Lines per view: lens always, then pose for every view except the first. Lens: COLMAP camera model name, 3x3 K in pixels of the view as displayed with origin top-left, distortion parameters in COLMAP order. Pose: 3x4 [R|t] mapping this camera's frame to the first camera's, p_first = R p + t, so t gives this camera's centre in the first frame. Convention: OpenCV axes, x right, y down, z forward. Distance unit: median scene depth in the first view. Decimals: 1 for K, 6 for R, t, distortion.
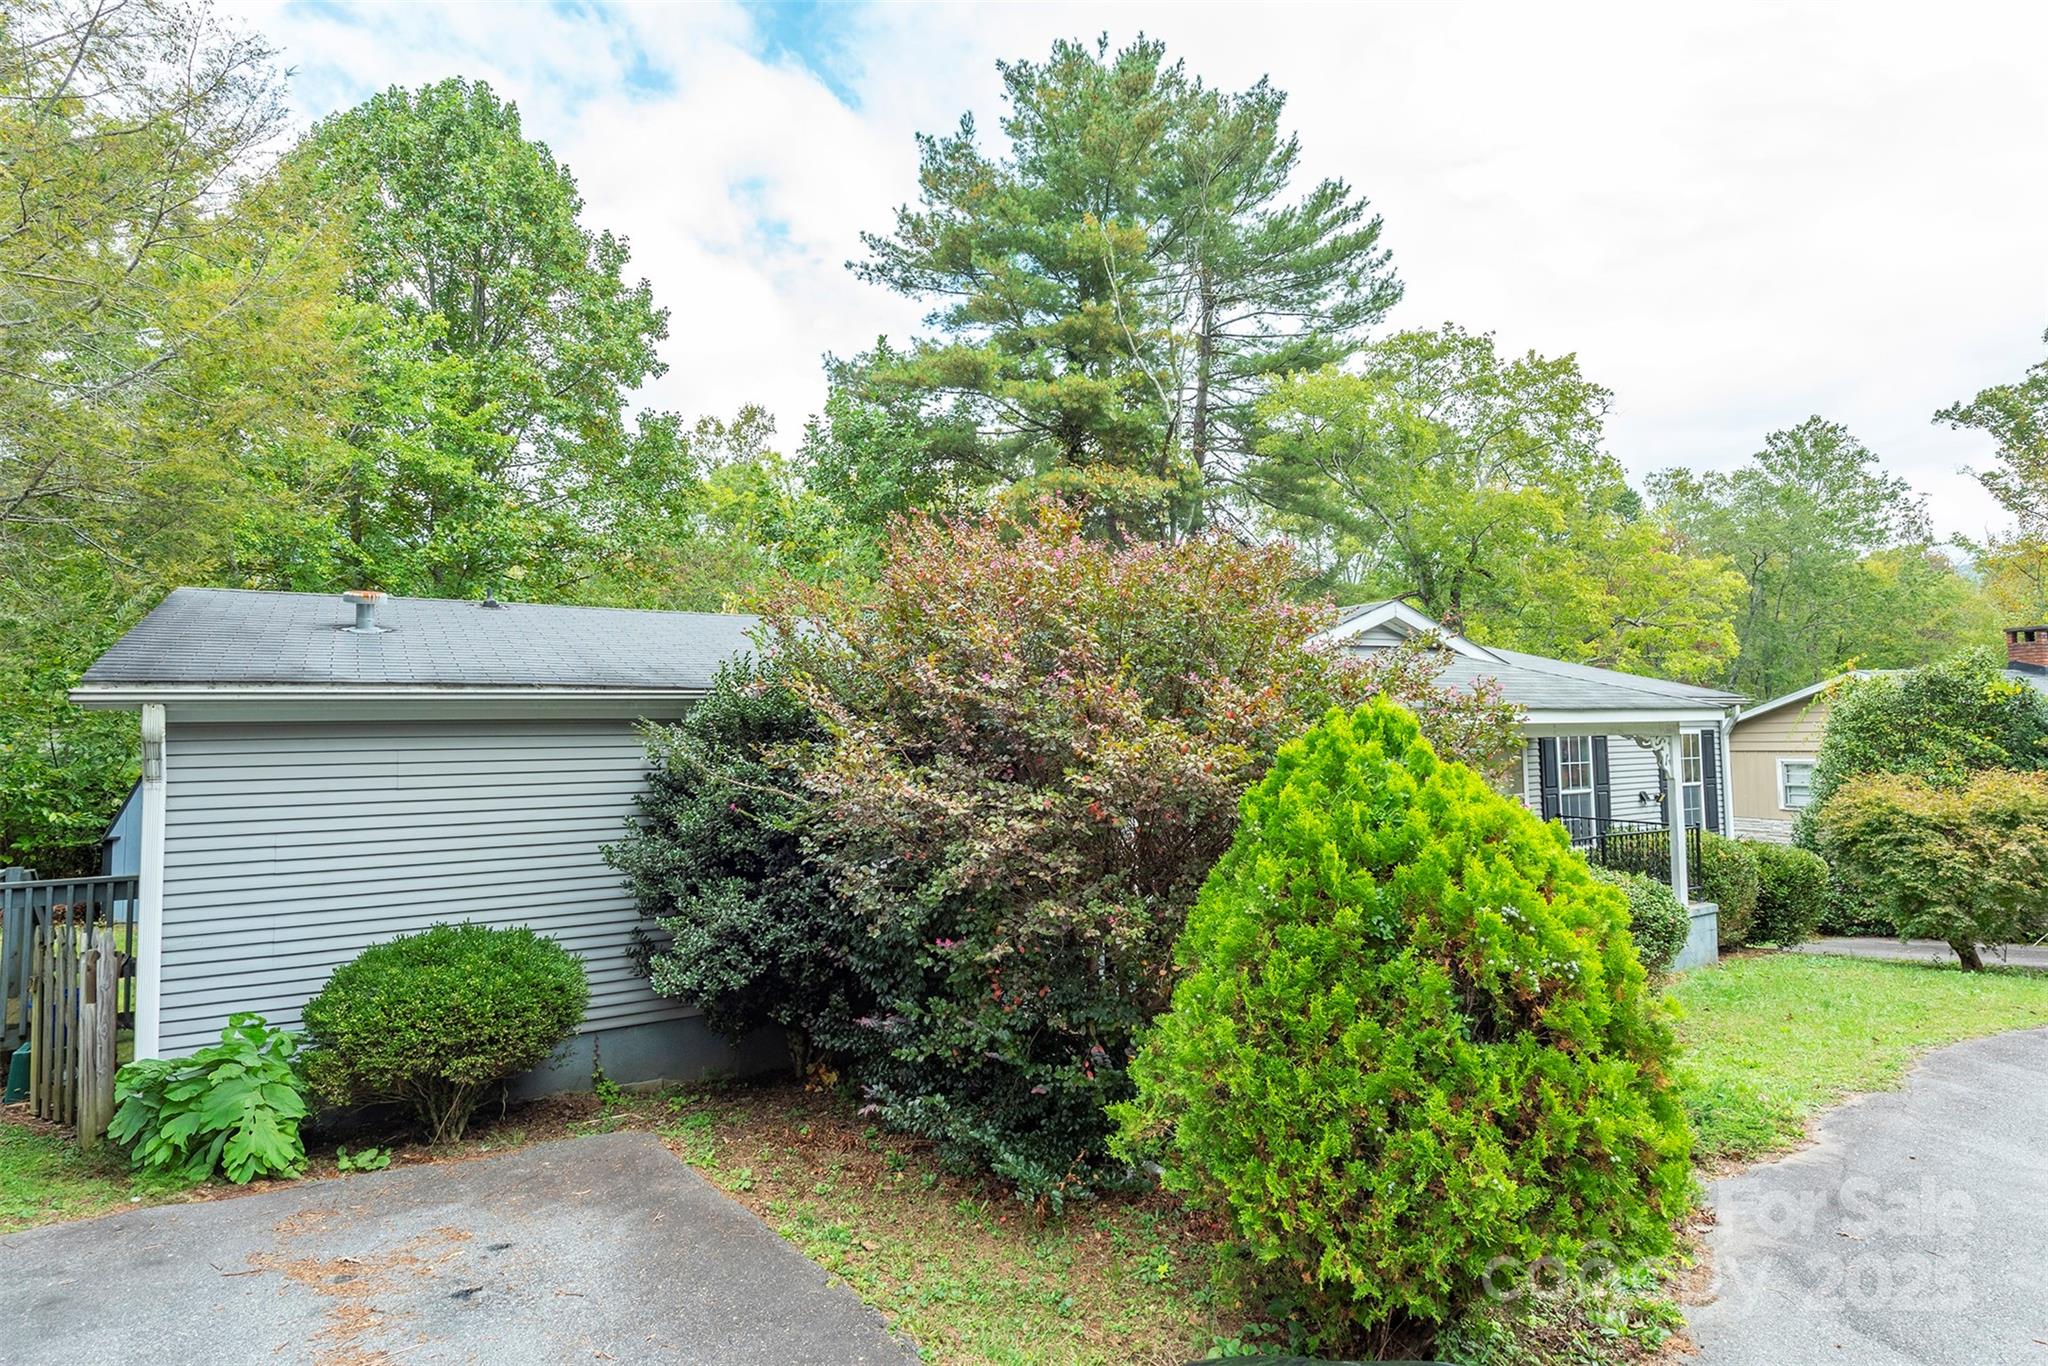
lens RADIAL K [[1136.4, 0, 1025.4], [0, 1136.4, 674.4], [0, 0, 1]] dist [0.007009, -0.003656]
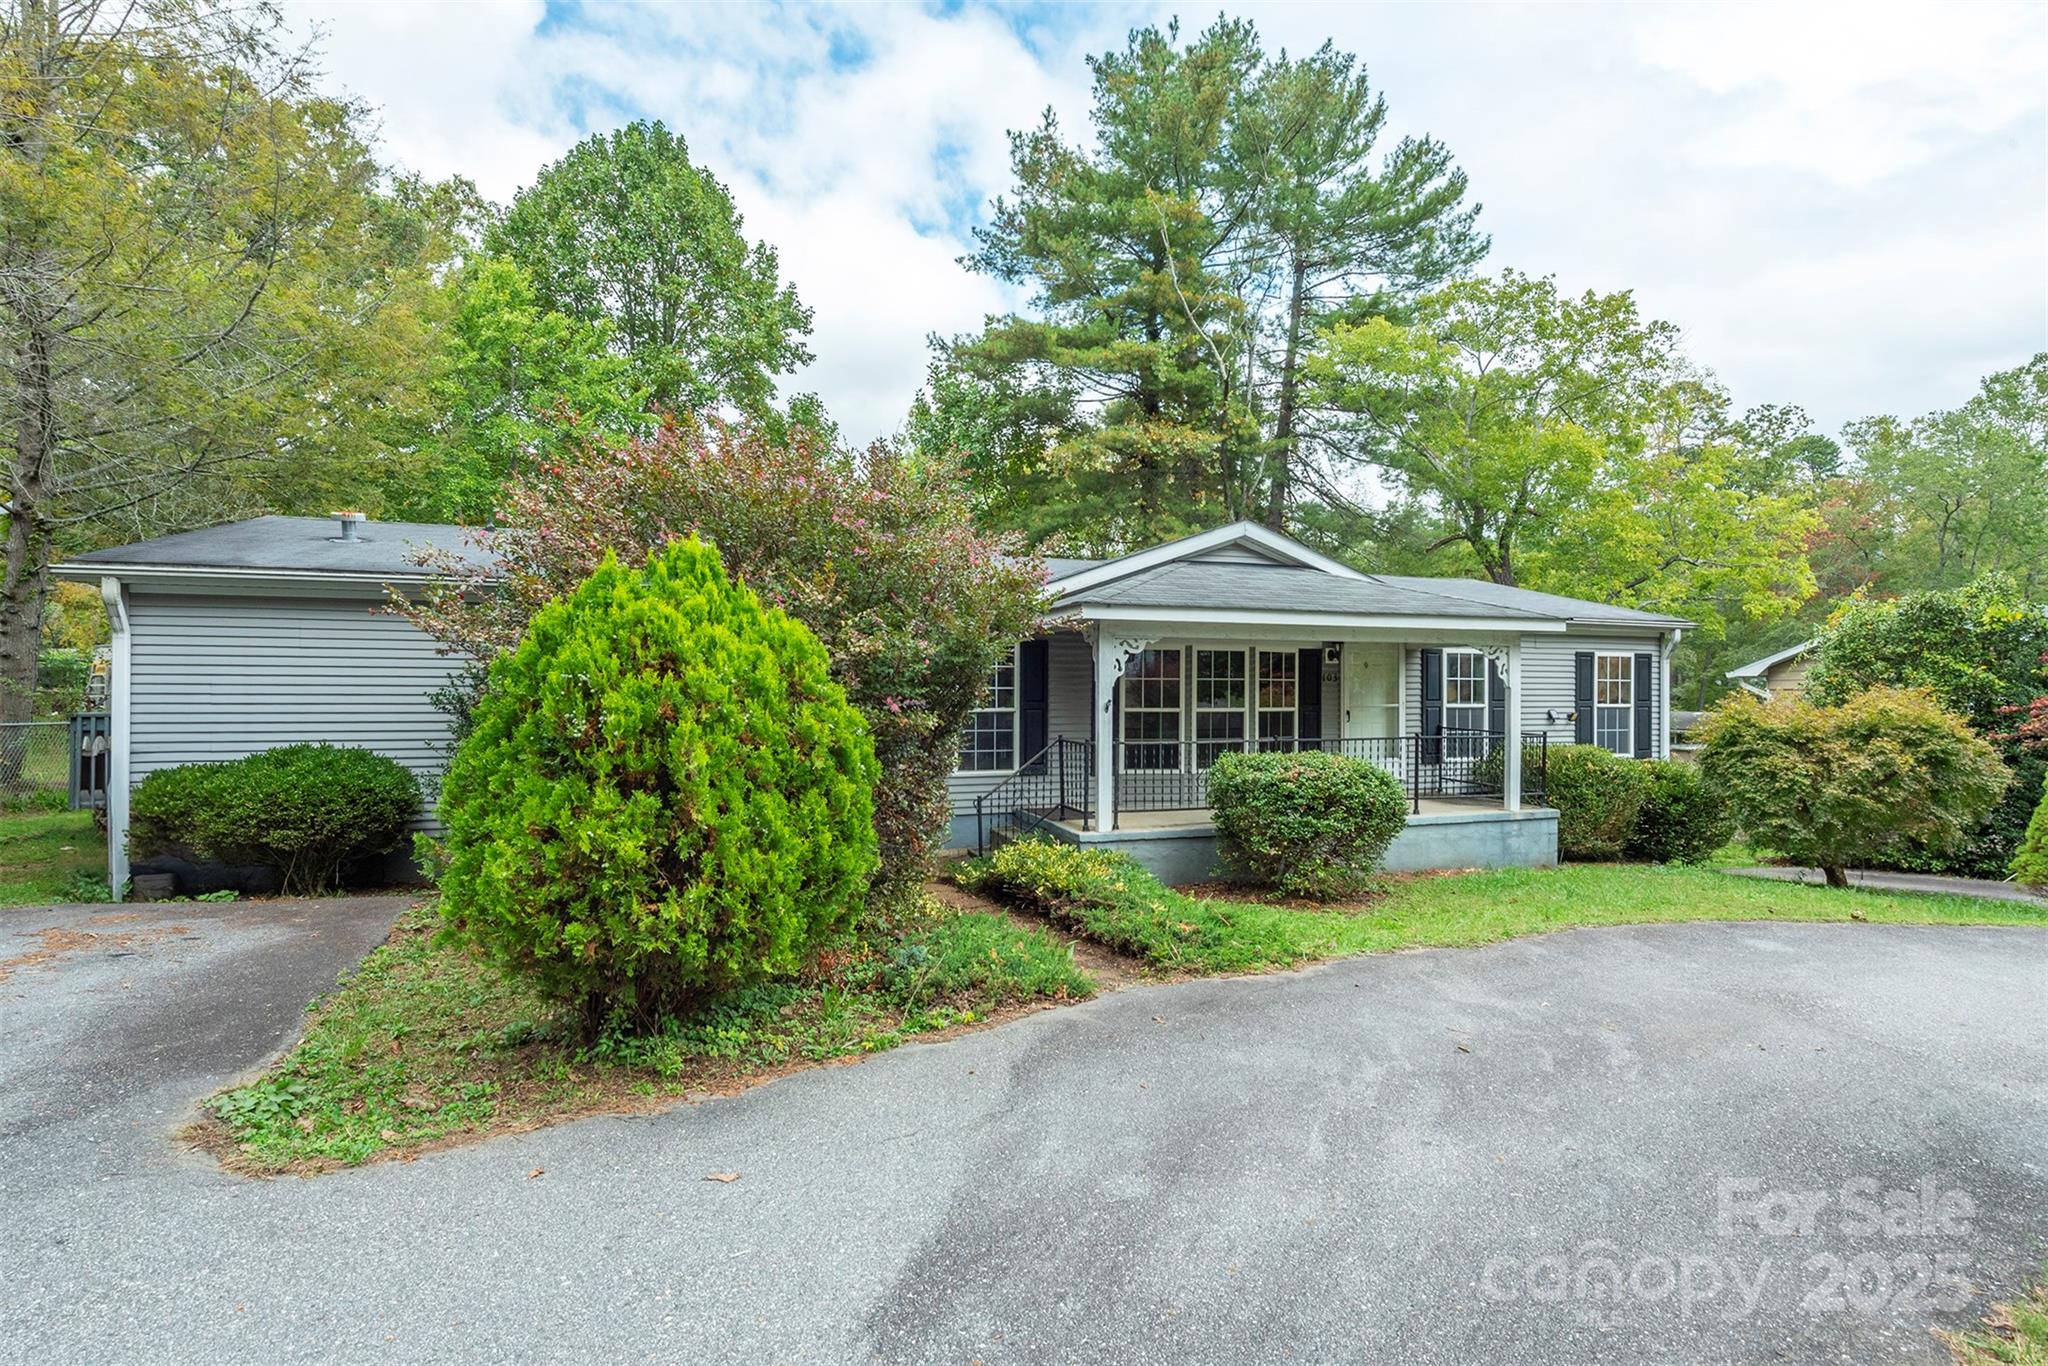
lens RADIAL K [[1007.1, 0, 1022.4], [0, 1007.1, 691.6], [0, 0, 1]] dist [0.003634, 0.000310]
pose [[0.975623, 0.020911, -0.218453, 0.149222], [-0.008500, 0.998304, 0.057599, 0.020605], [0.219287, -0.054338, 0.974146, 0.002844]]
